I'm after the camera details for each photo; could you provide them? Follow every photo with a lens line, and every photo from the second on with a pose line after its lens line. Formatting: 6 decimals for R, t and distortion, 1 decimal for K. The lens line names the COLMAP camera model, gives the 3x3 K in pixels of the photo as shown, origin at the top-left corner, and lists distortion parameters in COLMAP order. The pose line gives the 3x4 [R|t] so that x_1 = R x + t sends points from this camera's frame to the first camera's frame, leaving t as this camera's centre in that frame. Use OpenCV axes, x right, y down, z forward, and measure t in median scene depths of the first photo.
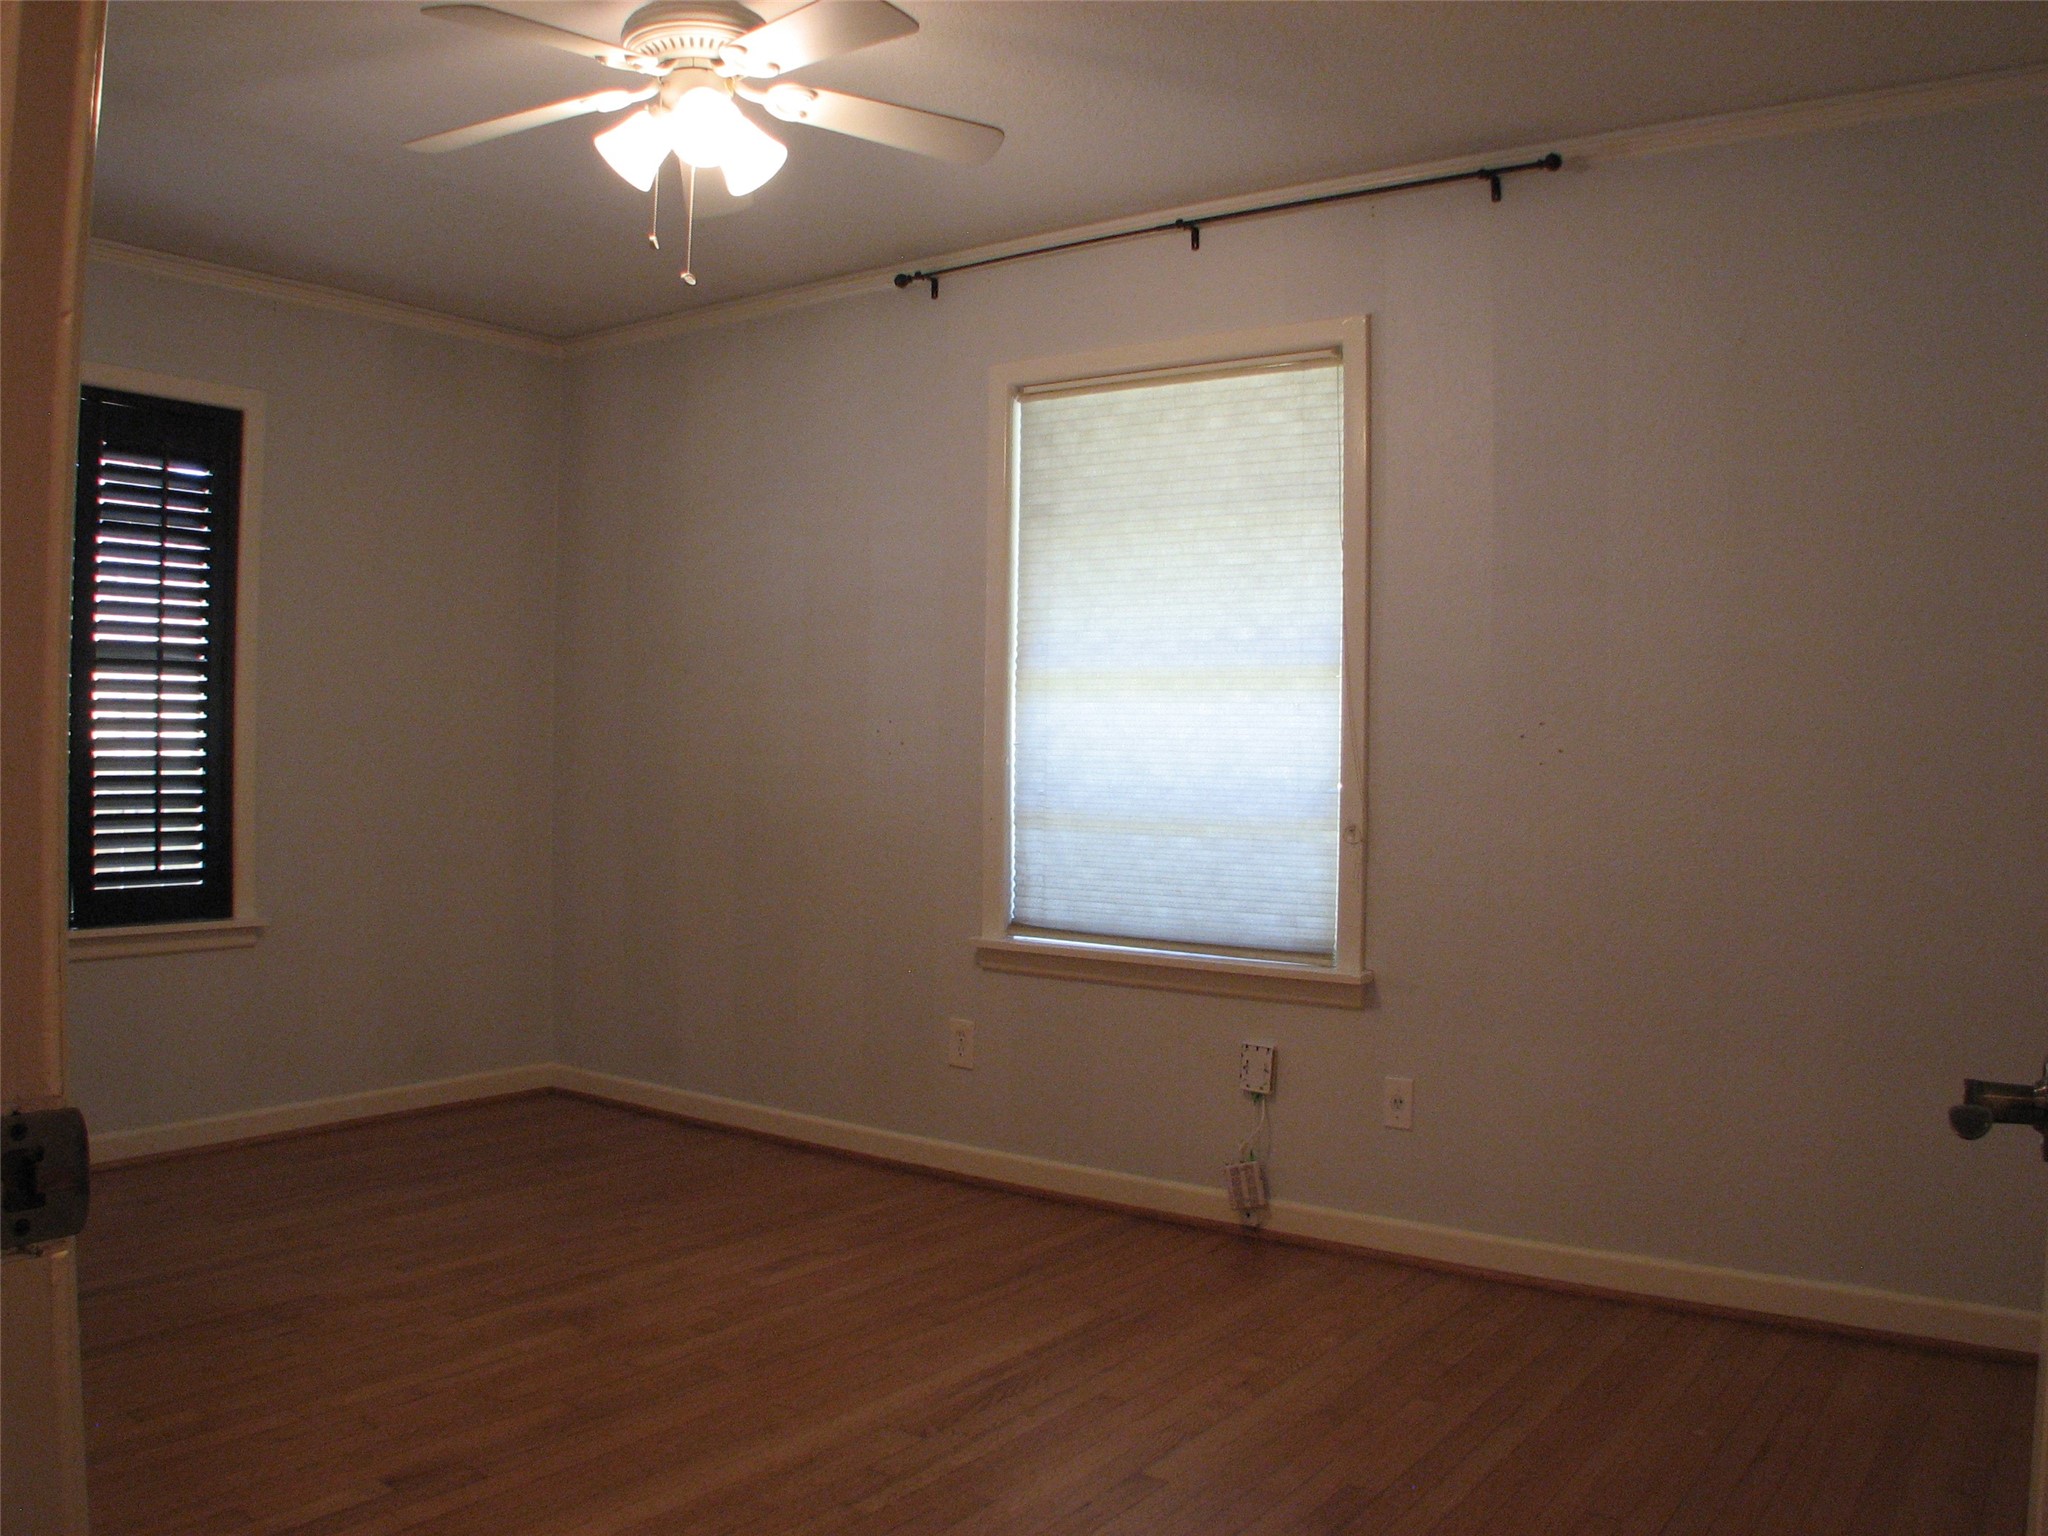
lens RADIAL K [[1693.4, 0, 1039.5], [0, 1693.4, 764.2], [0, 0, 1]] dist [-0.223653, 0.114011]
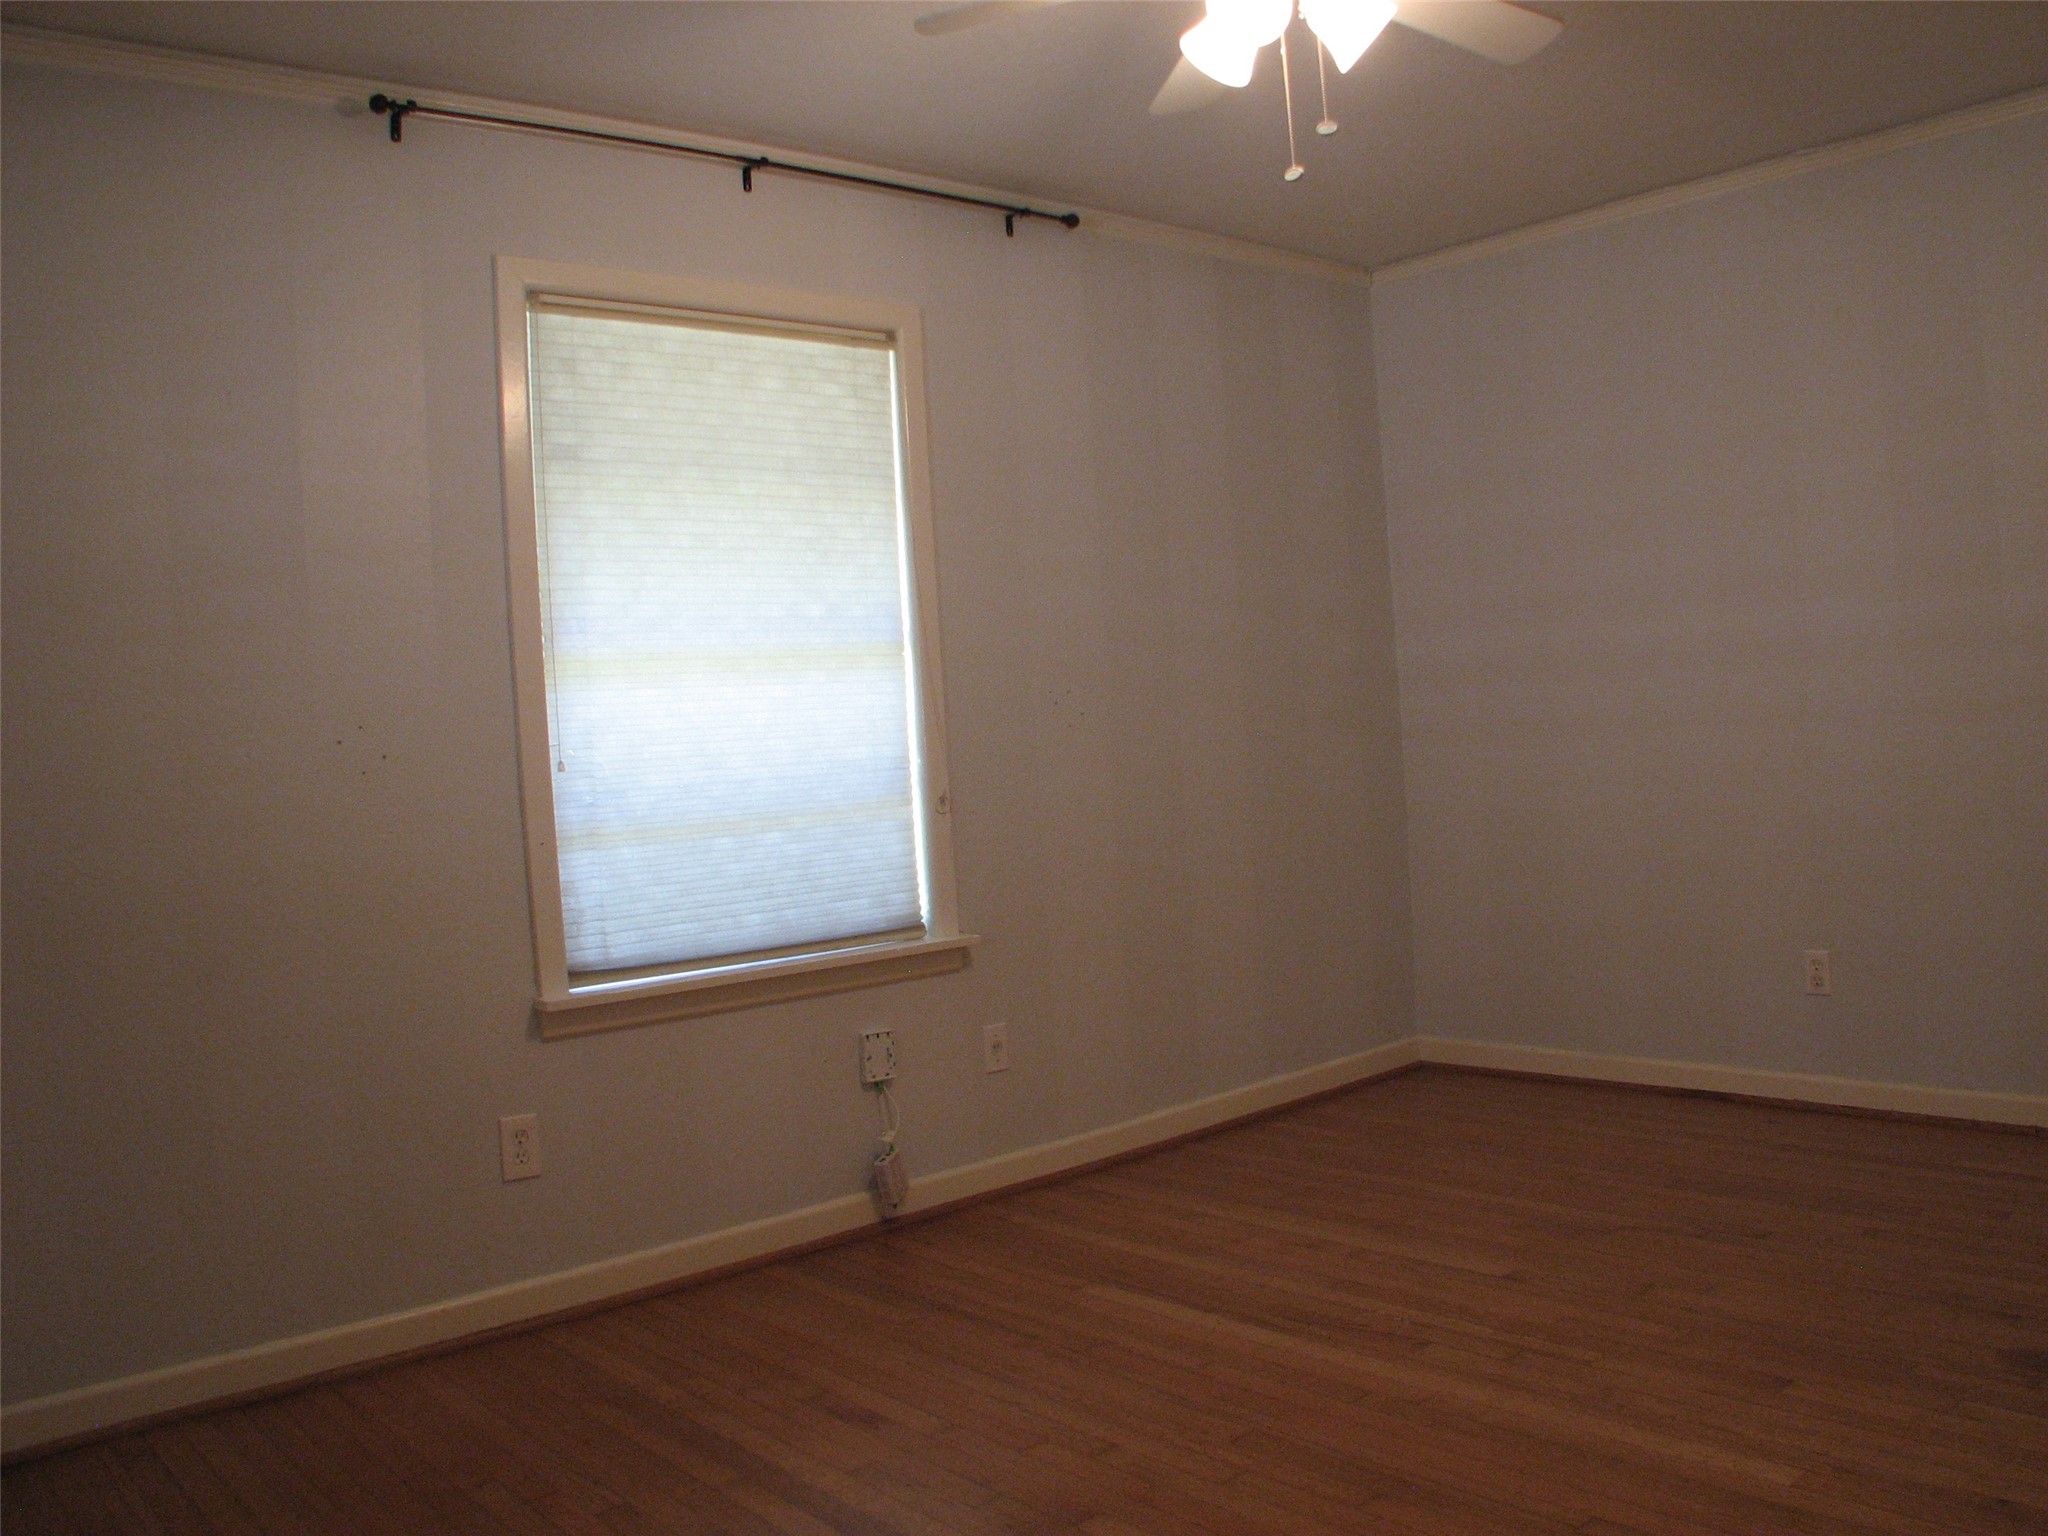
lens RADIAL K [[1693.4, 0, 1039.5], [0, 1693.4, 764.2], [0, 0, 1]] dist [-0.223653, 0.114011]
pose [[0.232174, -0.051089, 0.971332, -0.768463], [0.073845, 0.996663, 0.034771, -0.014462], [-0.969867, 0.063655, 0.235172, 0.651631]]
